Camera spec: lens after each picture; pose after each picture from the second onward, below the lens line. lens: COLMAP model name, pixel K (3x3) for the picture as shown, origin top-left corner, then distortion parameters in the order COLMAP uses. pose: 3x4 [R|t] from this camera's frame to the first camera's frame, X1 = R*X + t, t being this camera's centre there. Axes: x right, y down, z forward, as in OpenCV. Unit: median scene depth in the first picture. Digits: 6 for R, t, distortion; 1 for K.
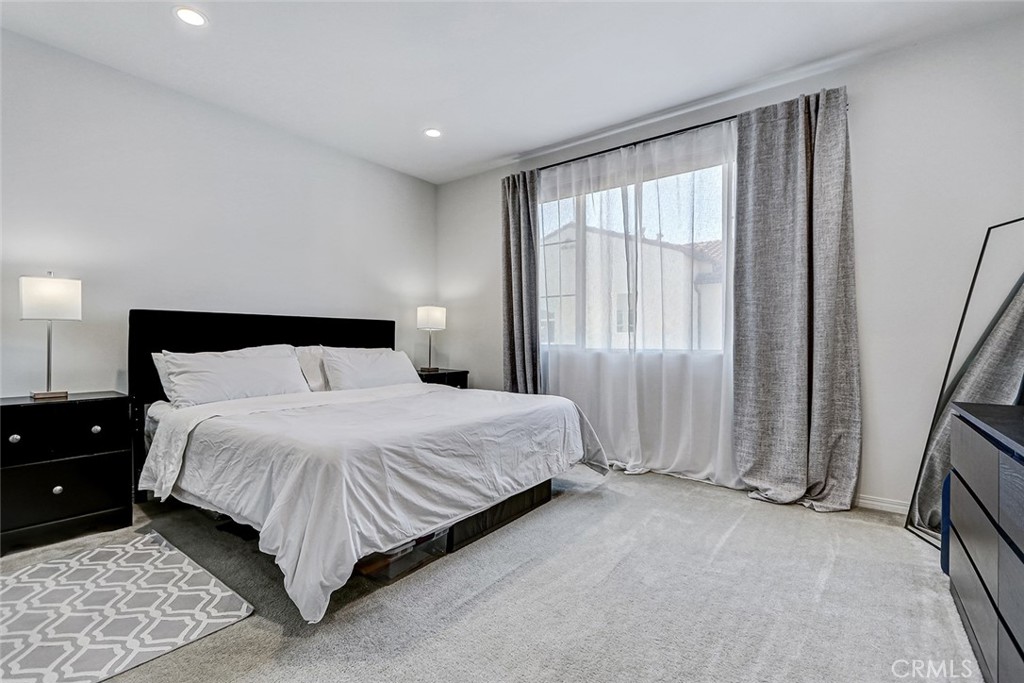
lens RADIAL K [[456.9, 0, 508.7], [0, 456.9, 336.5], [0, 0, 1]] dist [0.001319, -0.000151]
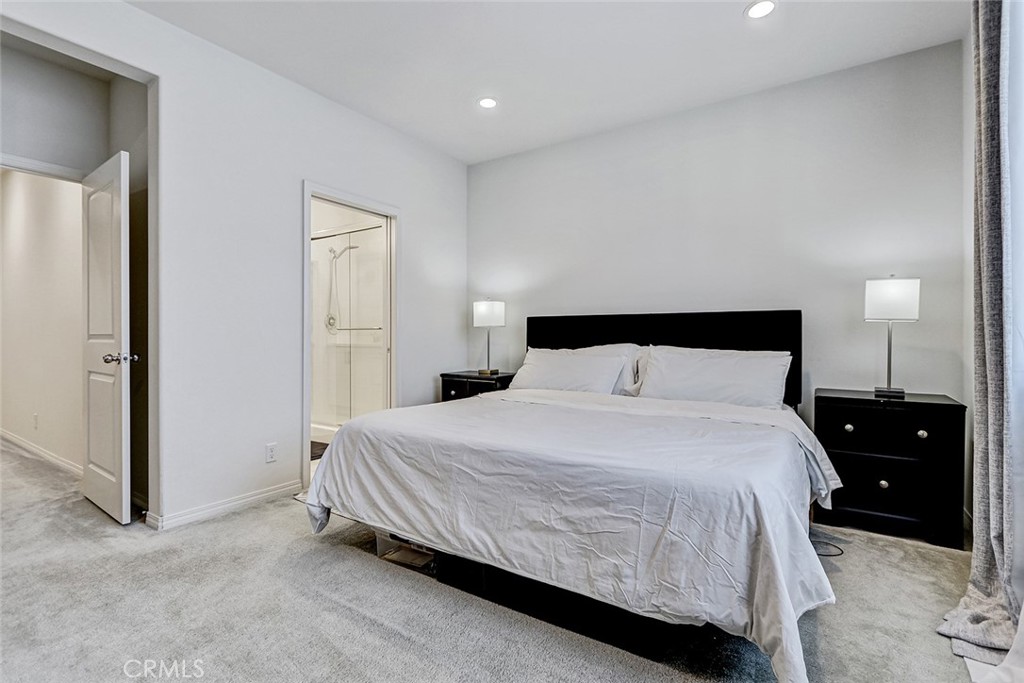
lens RADIAL K [[491.3, 0, 508.8], [0, 491.3, 349.6], [0, 0, 1]] dist [-0.005866, -0.000049]
pose [[0.052053, 0.020520, -0.998433, 0.741010], [0.005384, 0.999769, 0.020829, 0.009048], [0.998630, -0.006459, 0.051930, 0.991791]]
